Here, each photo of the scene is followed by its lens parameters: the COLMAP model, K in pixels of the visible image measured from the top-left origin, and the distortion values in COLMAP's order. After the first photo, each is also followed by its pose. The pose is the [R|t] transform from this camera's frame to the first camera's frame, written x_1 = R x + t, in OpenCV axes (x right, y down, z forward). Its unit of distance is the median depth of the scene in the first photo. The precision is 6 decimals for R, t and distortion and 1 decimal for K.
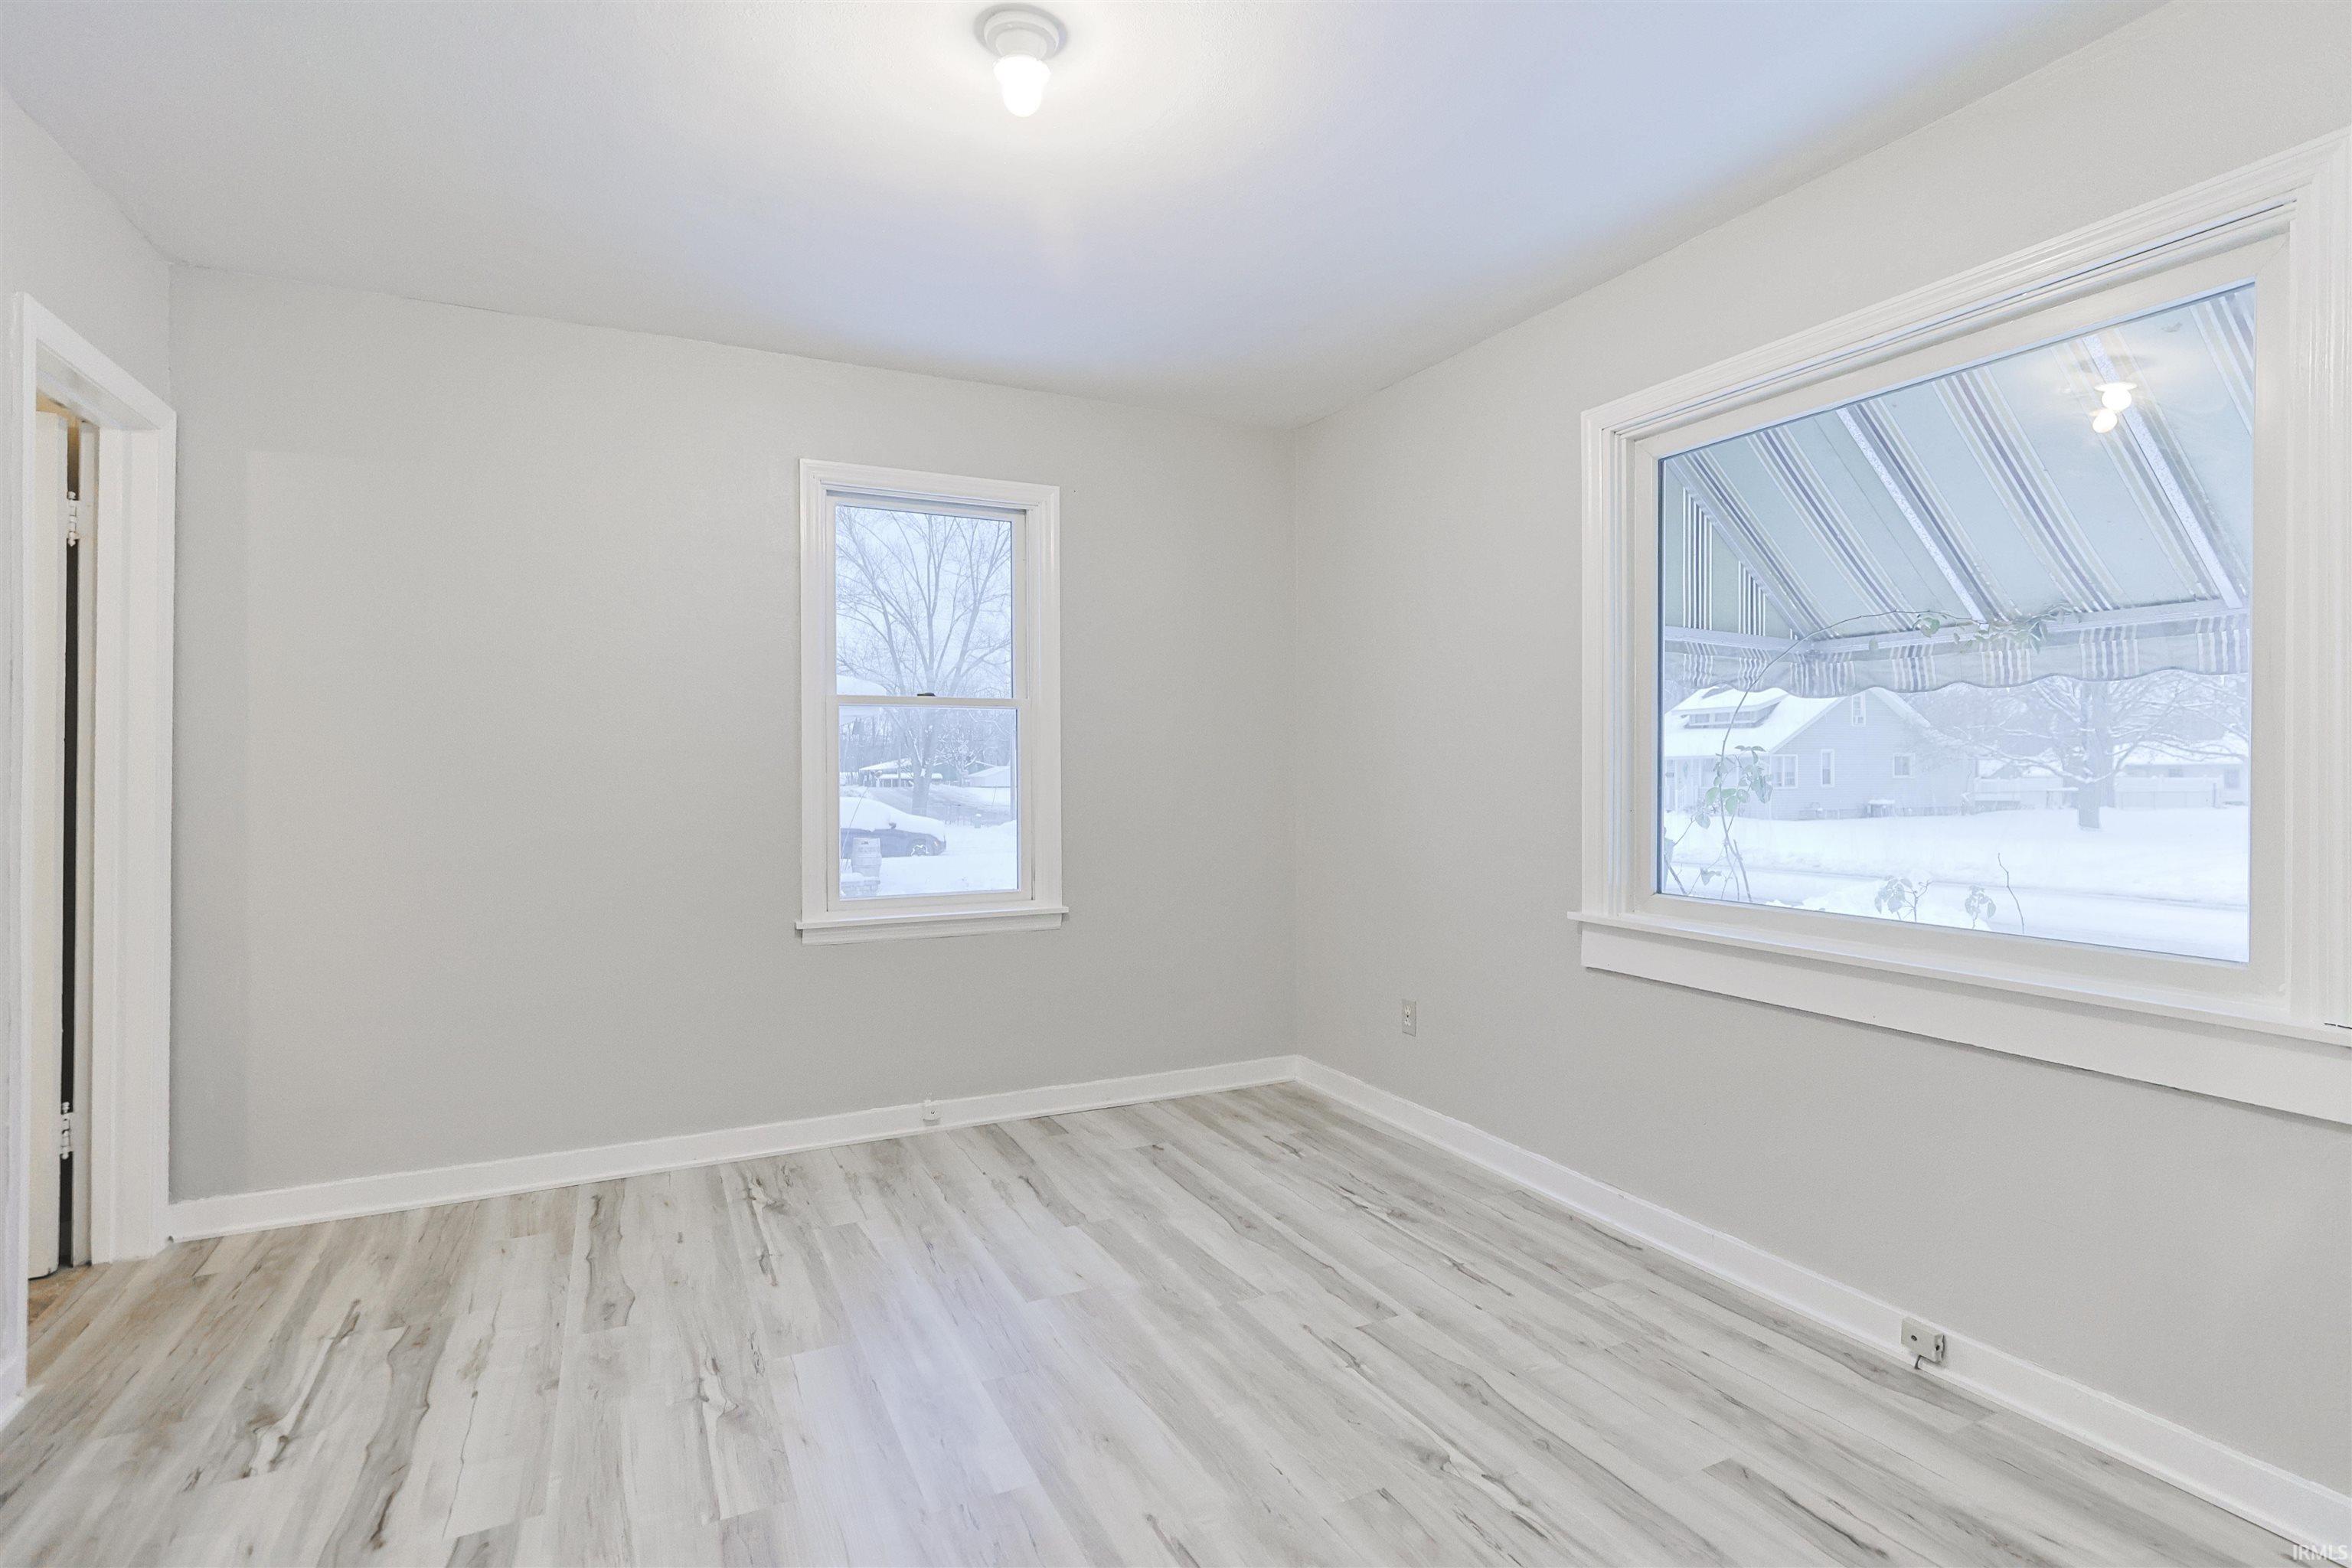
lens RADIAL K [[1161.2, 0, 1205.9], [0, 1161.2, 775.8], [0, 0, 1]] dist [-0.019152, 0.016976]
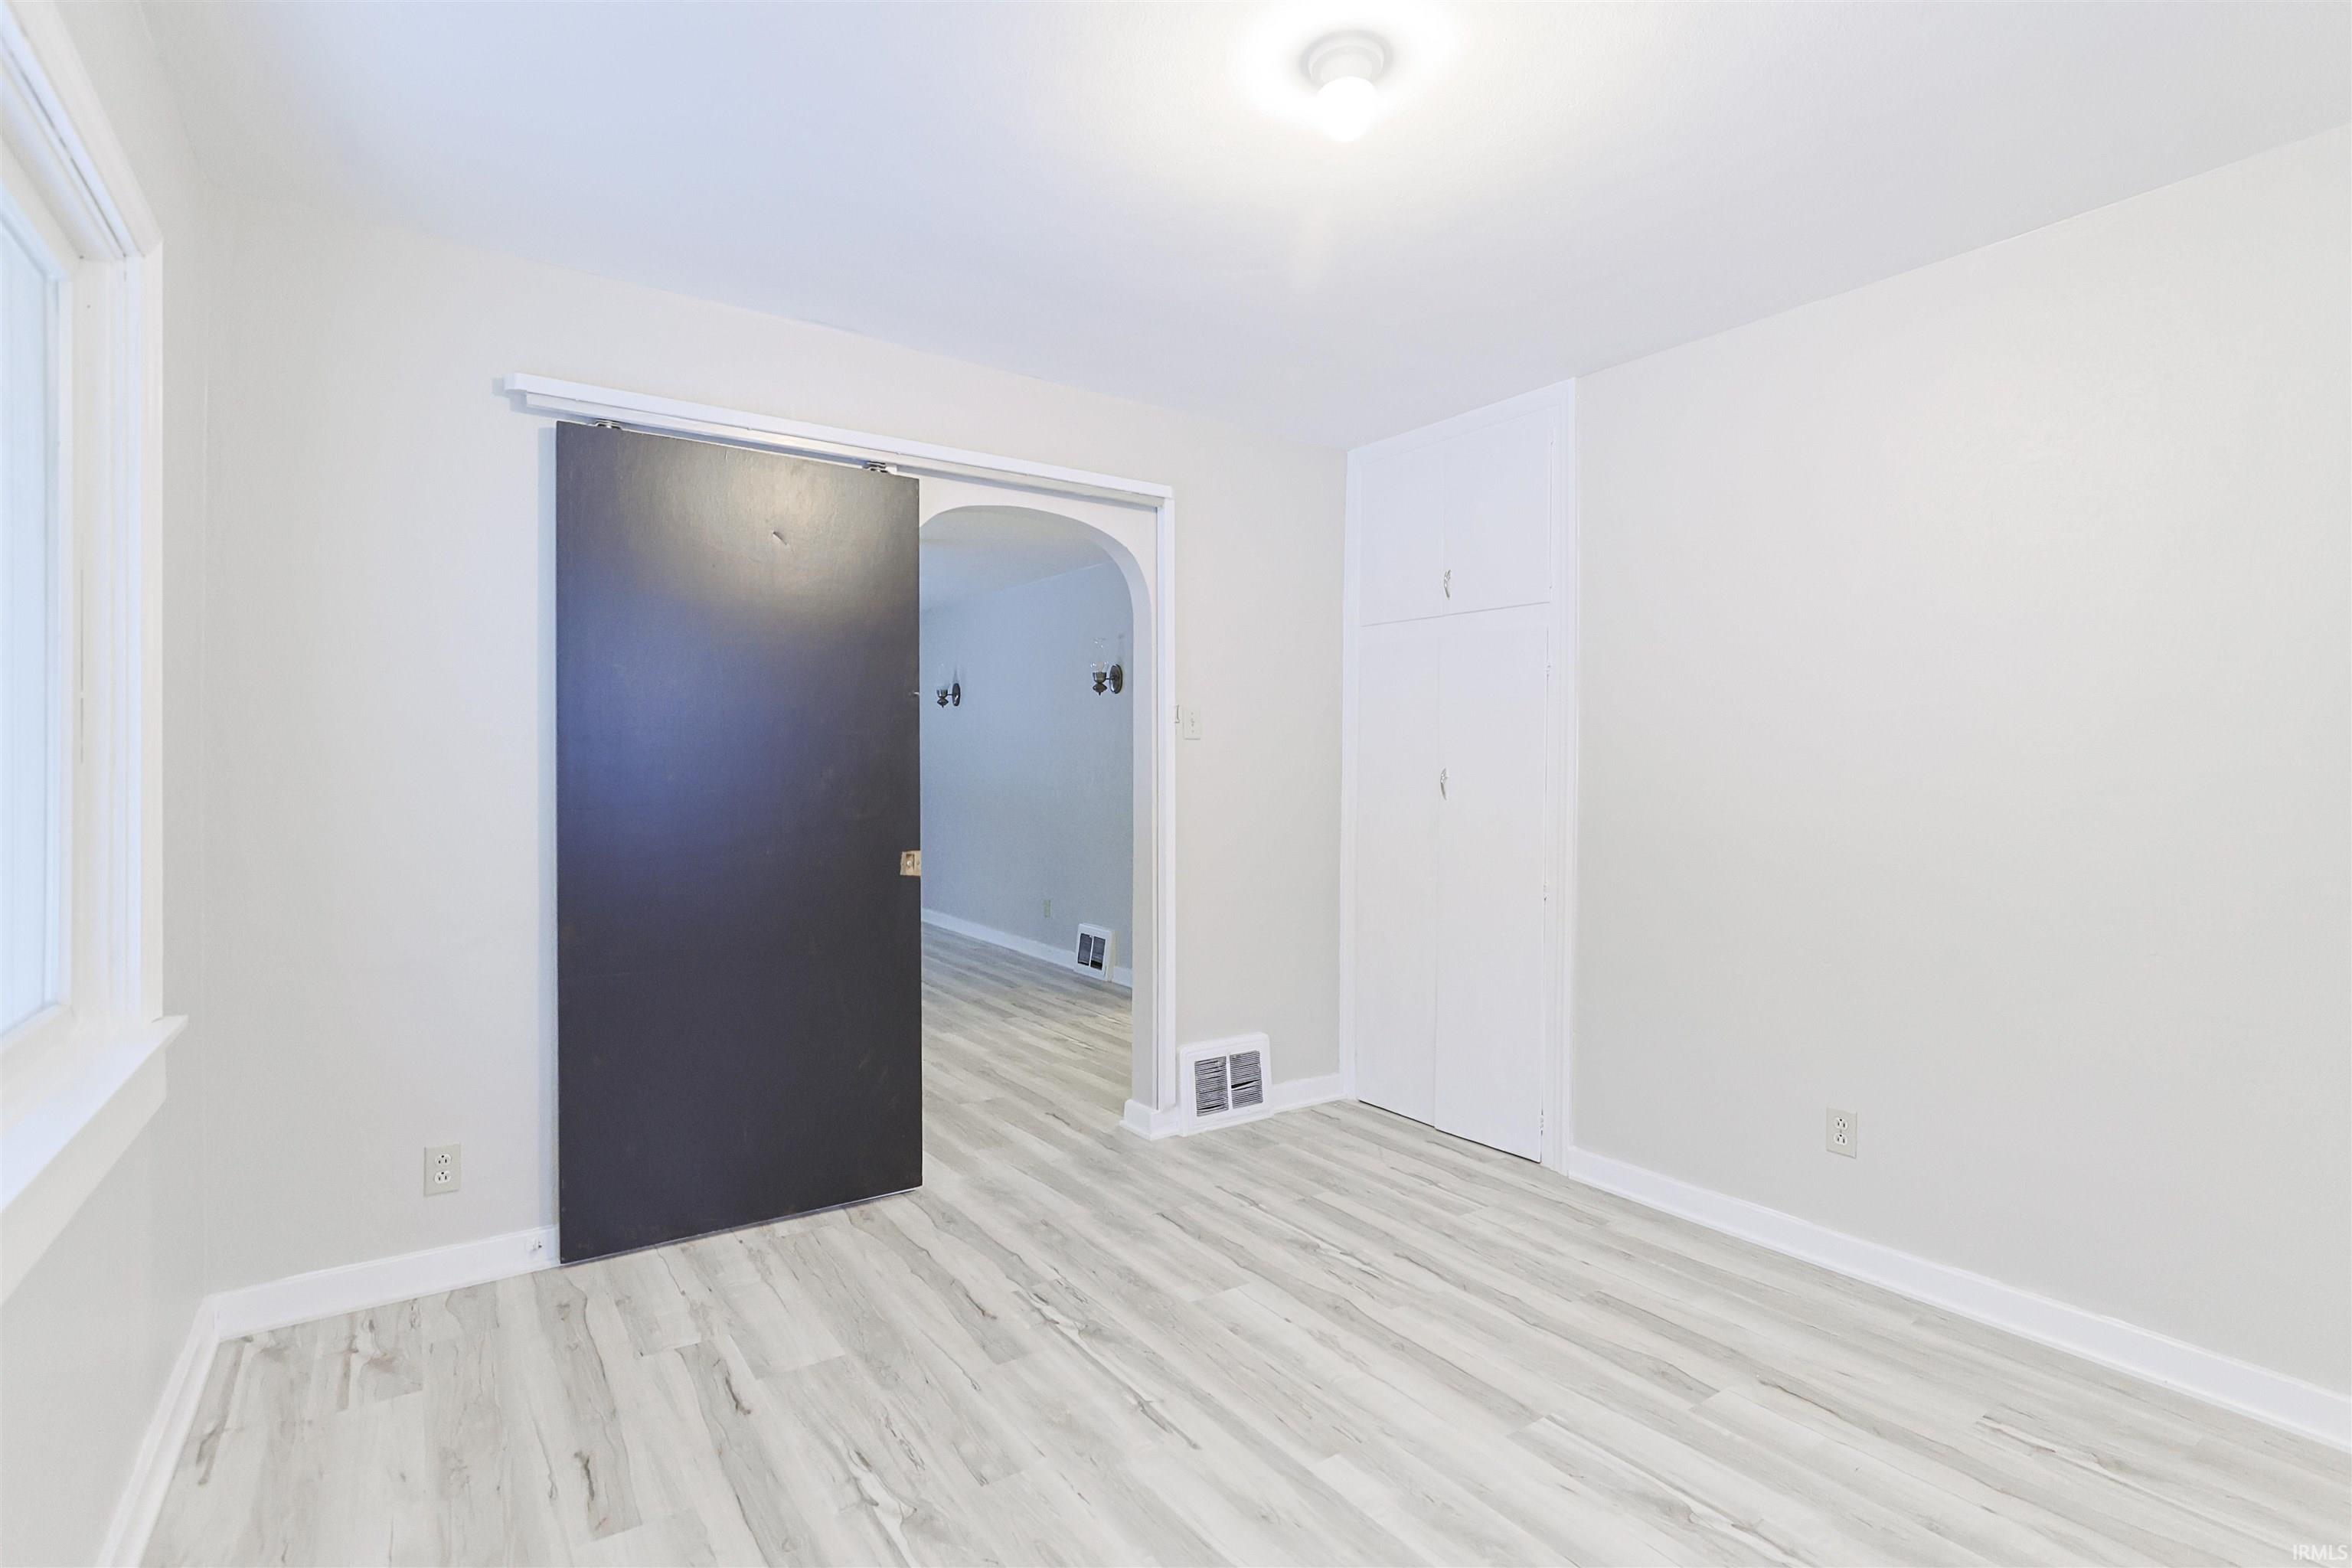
lens RADIAL K [[1126.4, 0, 1230.0], [0, 1126.4, 761.3], [0, 0, 1]] dist [-0.018813, 0.013611]
pose [[-0.986435, -0.005898, -0.164047, 0.083148], [-0.004846, 0.999965, -0.006818, -0.030514], [0.164082, -0.005930, -0.986429, 1.669859]]
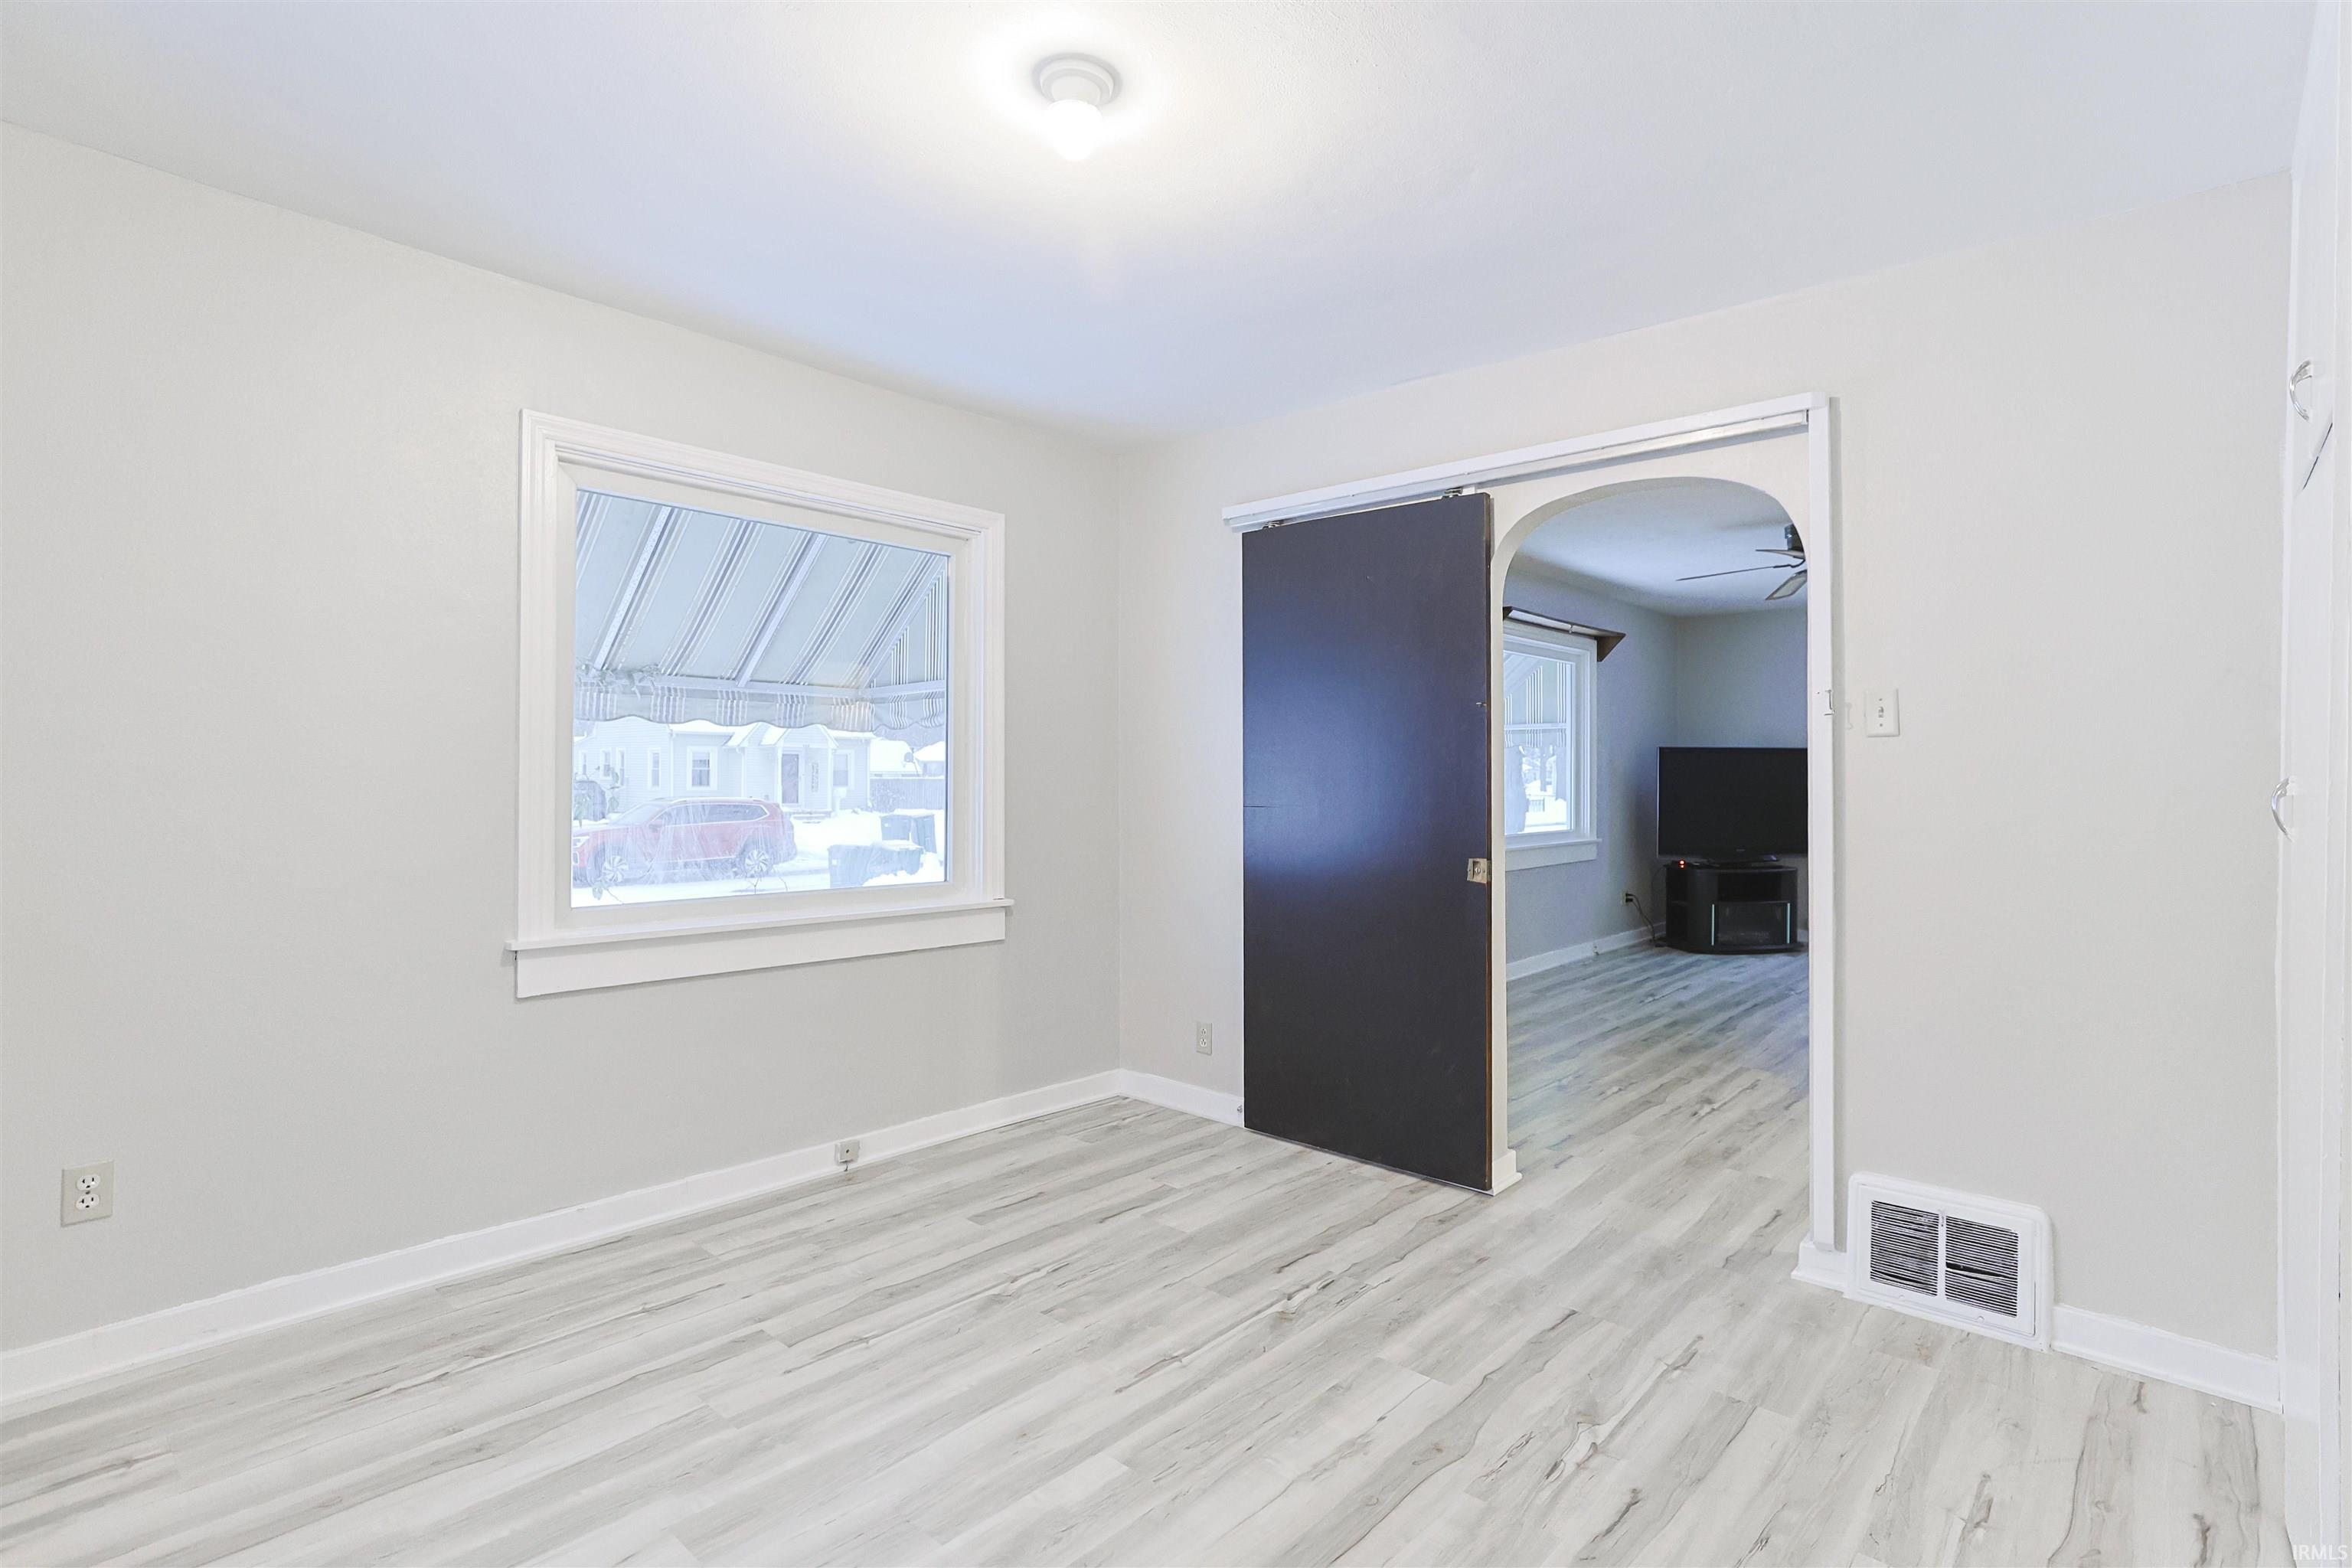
lens RADIAL K [[1161.2, 0, 1205.9], [0, 1161.2, 775.8], [0, 0, 1]] dist [-0.019152, 0.016976]
pose [[-0.375411, -0.002367, 0.926855, -0.997162], [-0.007127, 0.999975, -0.000333, -0.029403], [-0.926831, -0.006731, -0.375418, 1.097761]]
